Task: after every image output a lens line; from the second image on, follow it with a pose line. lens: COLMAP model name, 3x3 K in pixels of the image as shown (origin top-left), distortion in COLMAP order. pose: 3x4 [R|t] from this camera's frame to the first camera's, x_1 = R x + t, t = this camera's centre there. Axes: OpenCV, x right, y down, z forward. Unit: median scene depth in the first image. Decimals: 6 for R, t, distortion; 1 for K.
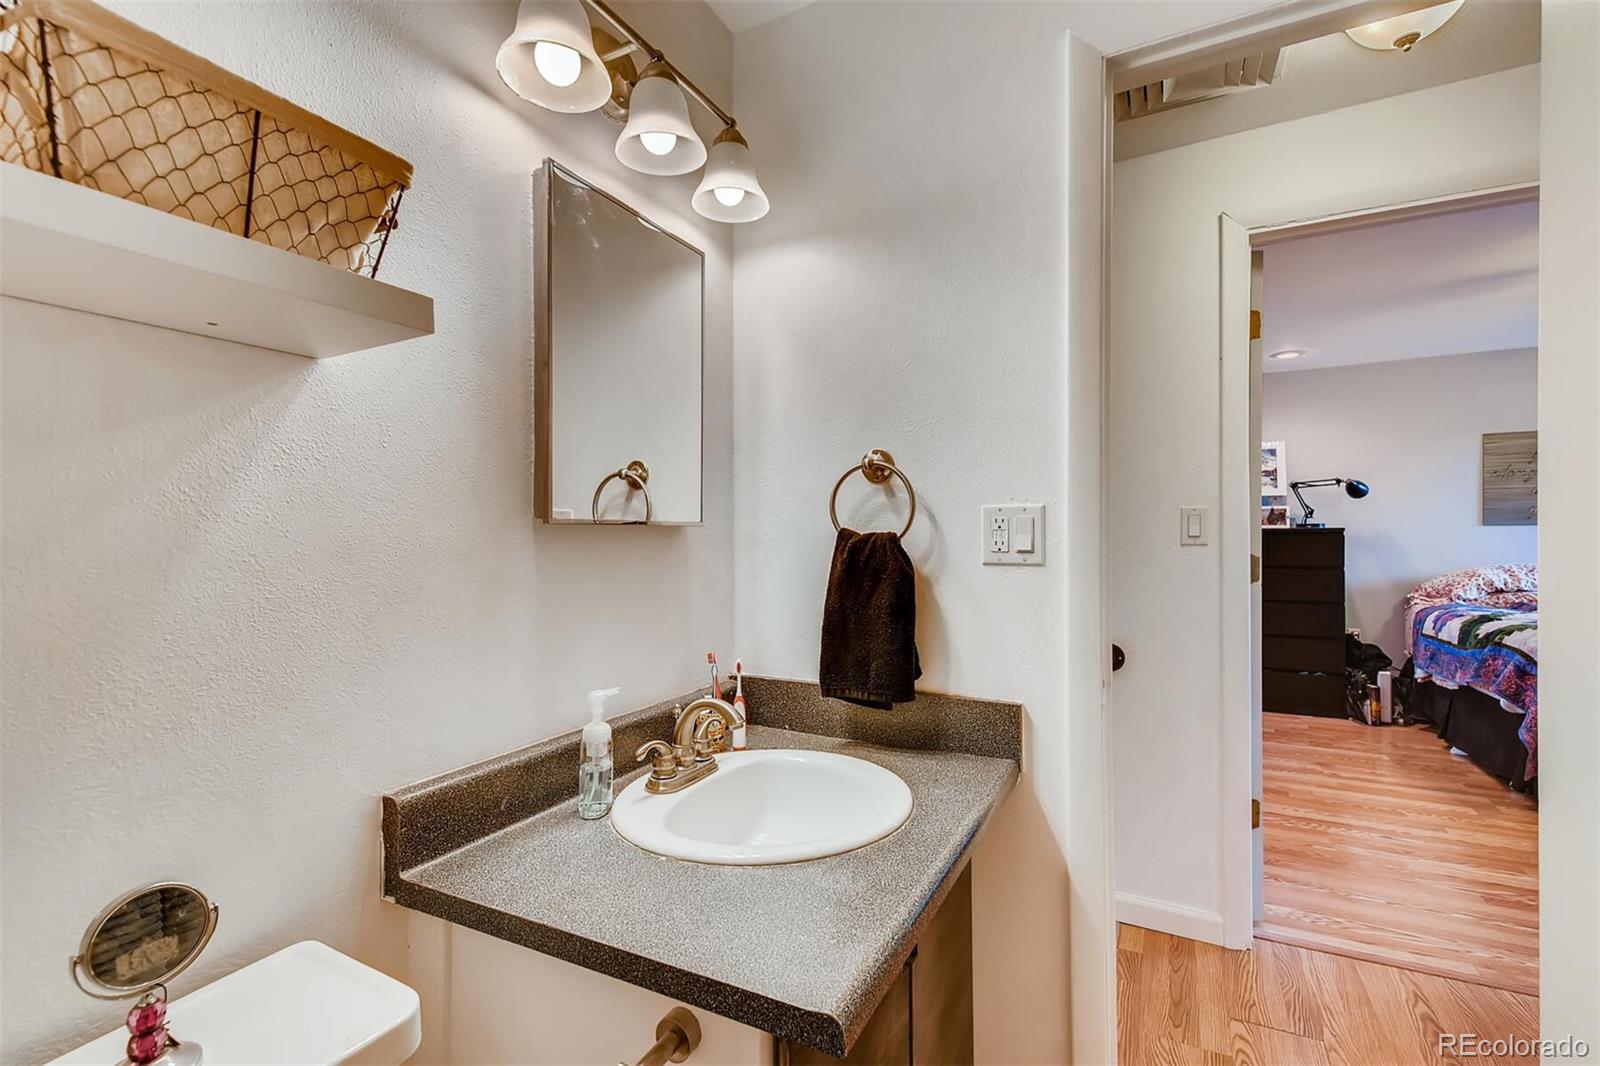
lens RADIAL K [[722.6, 0, 799.1], [0, 722.6, 537.5], [0, 0, 1]] dist [0.030587, -0.002632]
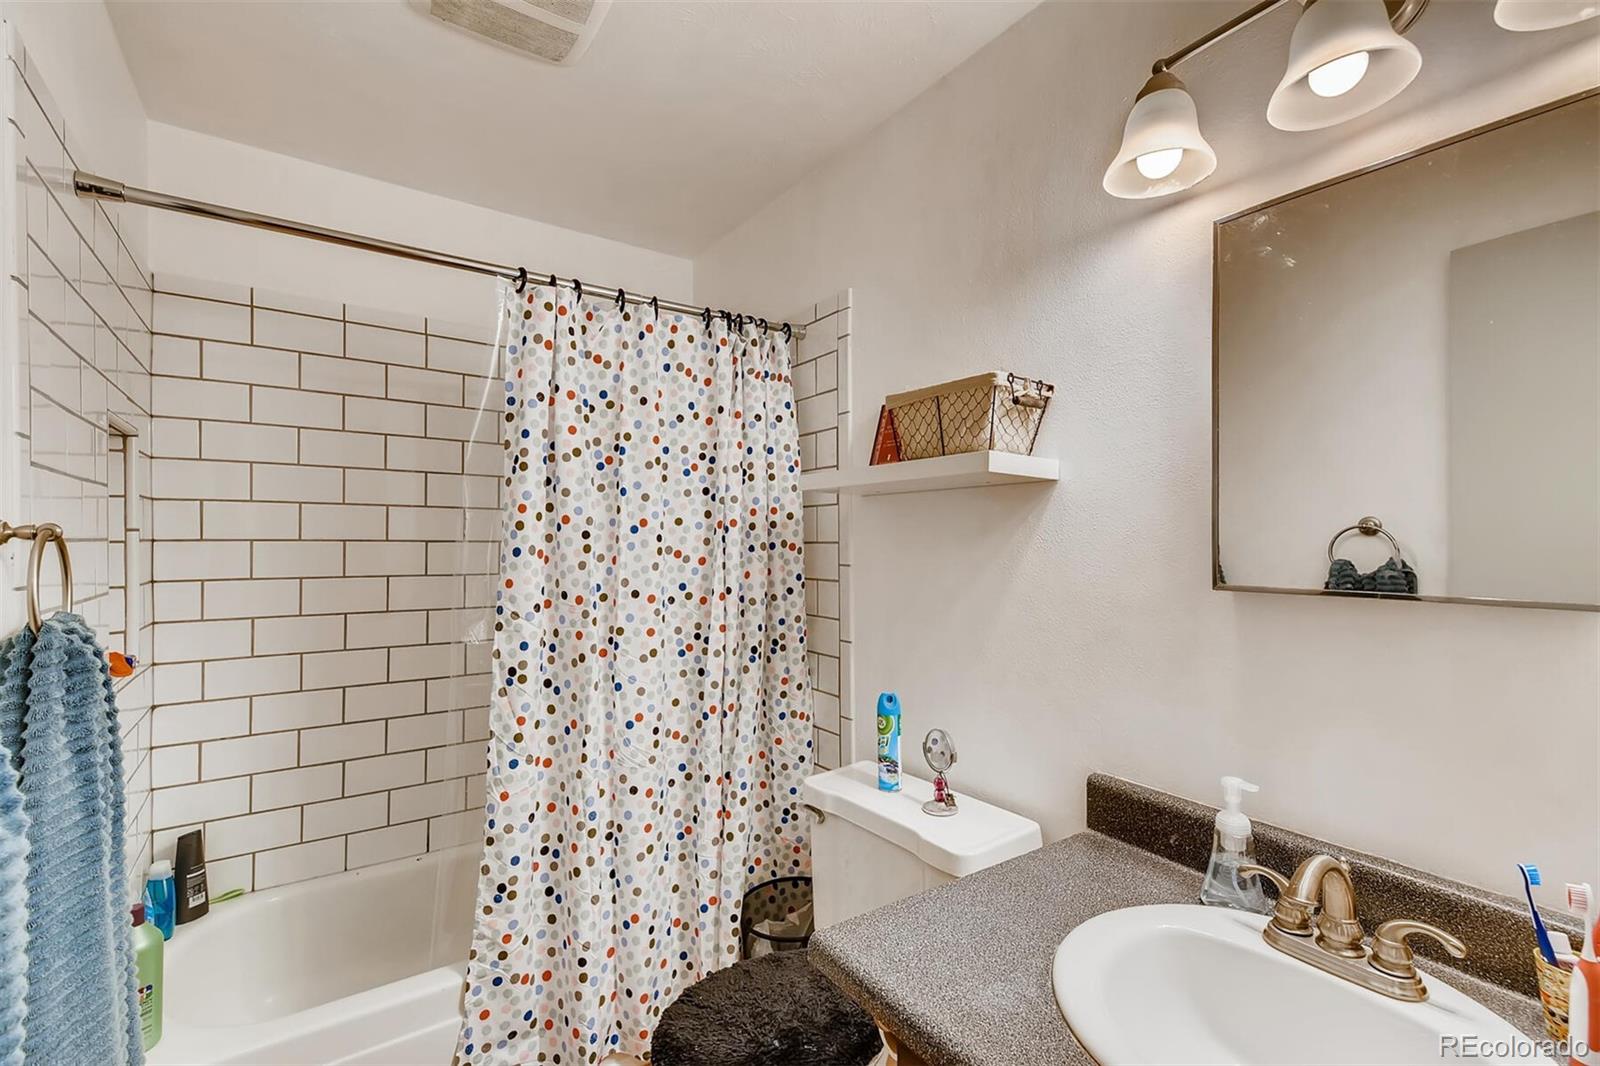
lens RADIAL K [[722.6, 0, 801.8], [0, 722.6, 532.9], [0, 0, 1]] dist [0.030587, -0.002632]
pose [[-0.477503, 0.003921, -0.878621, 0.785242], [0.005146, 0.999985, 0.001666, -0.099374], [0.878615, -0.003725, -0.477516, 0.964023]]
